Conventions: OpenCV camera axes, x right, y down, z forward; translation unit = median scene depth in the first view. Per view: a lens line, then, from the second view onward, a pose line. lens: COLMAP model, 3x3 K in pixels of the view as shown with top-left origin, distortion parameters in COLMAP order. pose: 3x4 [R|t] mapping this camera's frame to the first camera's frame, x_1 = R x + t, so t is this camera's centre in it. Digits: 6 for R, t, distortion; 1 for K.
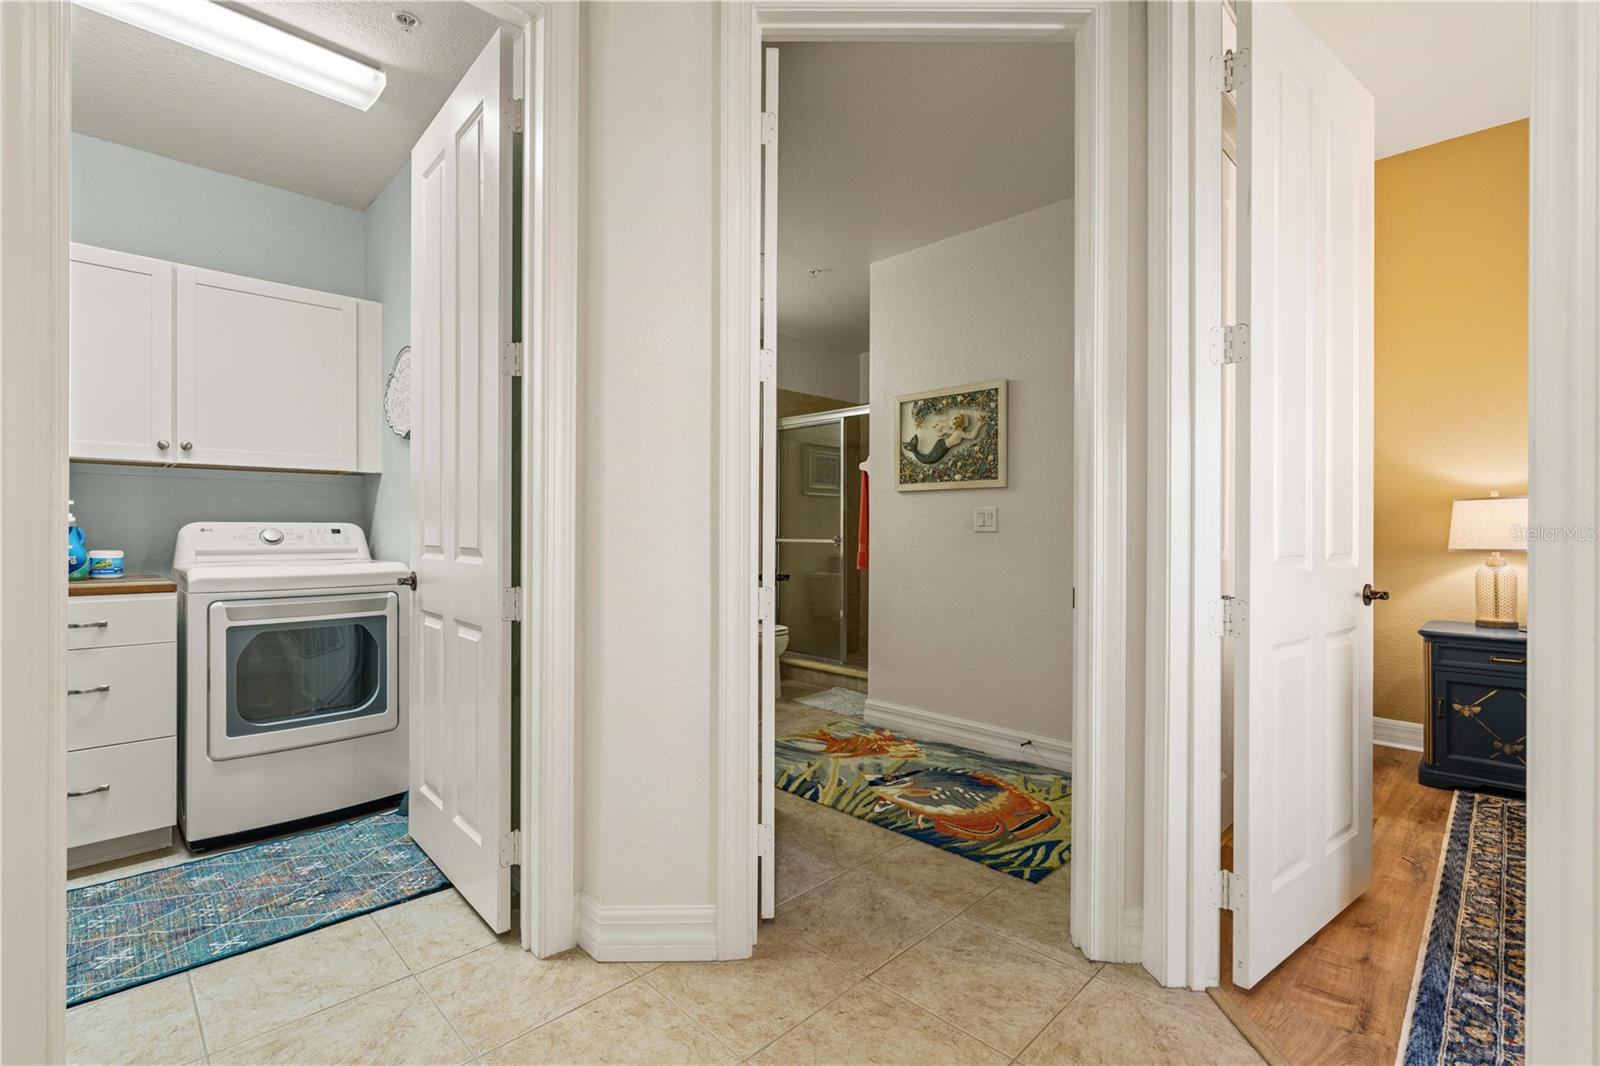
lens RADIAL K [[722.5, 0, 803.0], [0, 722.5, 529.2], [0, 0, 1]] dist [-0.006635, 0.001536]
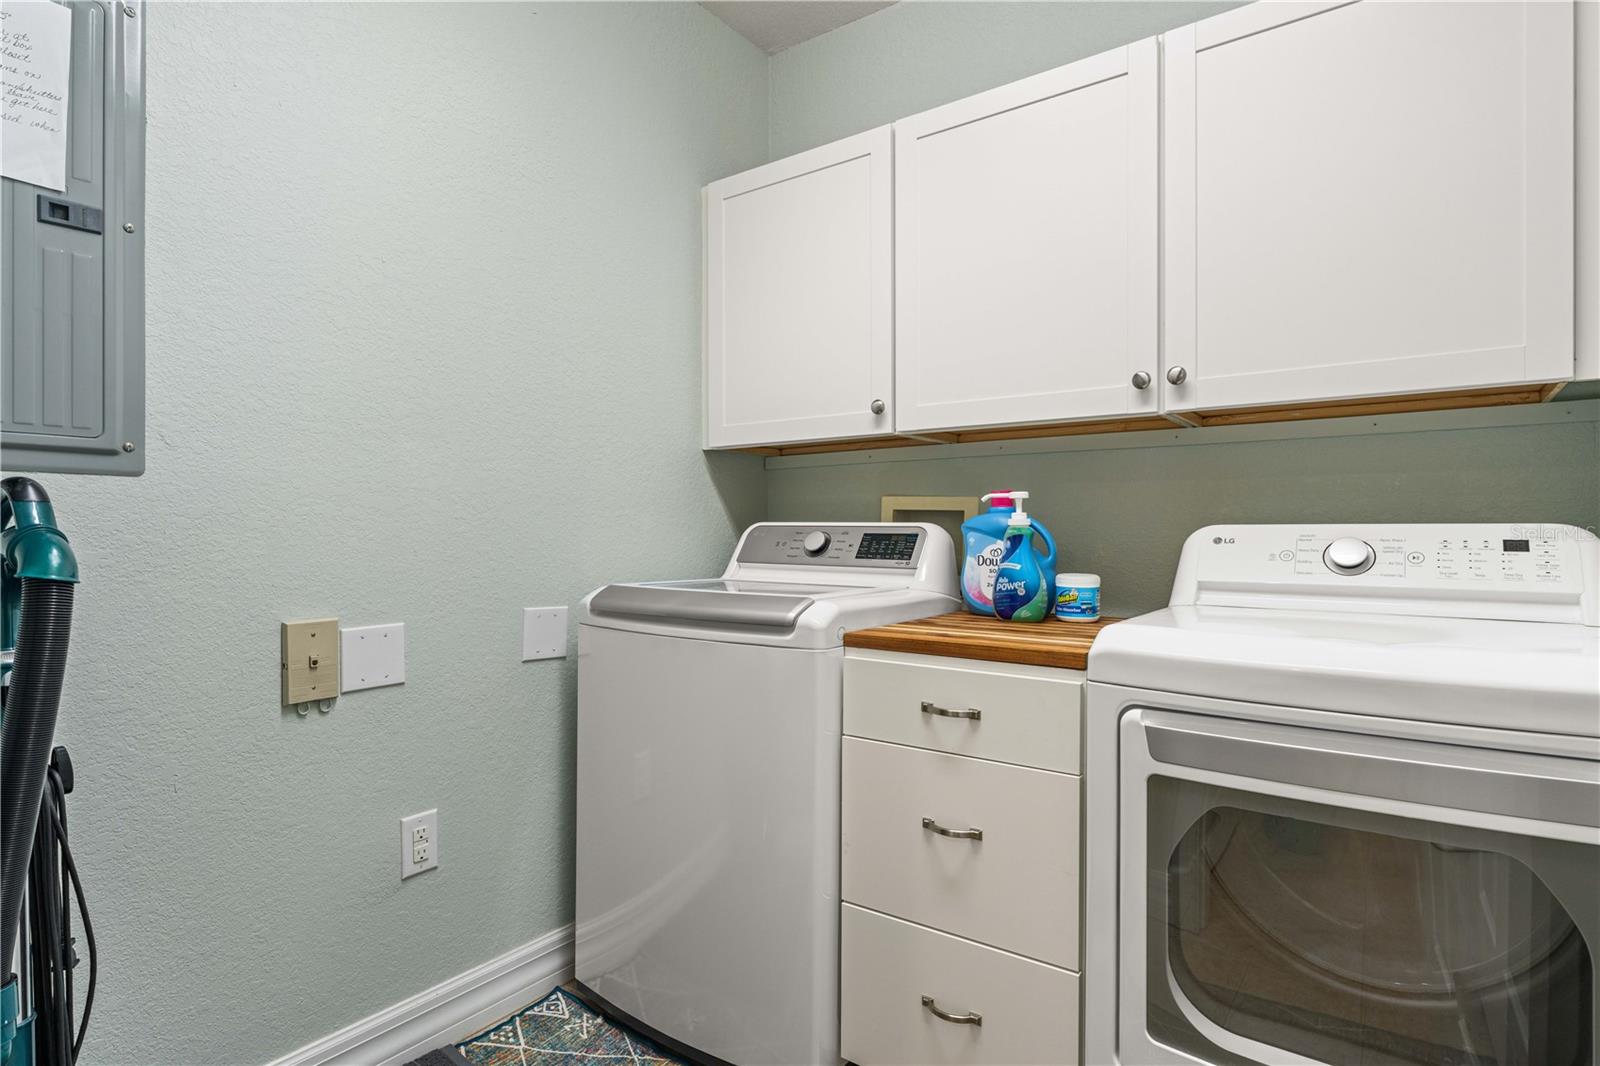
lens RADIAL K [[848.9, 0, 799.3], [0, 848.9, 532.6], [0, 0, 1]] dist [-0.002899, -0.000269]
pose [[0.157798, 0.001128, -0.987471, -0.313323], [-0.002315, 0.999997, 0.000772, -0.004466], [0.987469, 0.002164, 0.157800, 0.658777]]
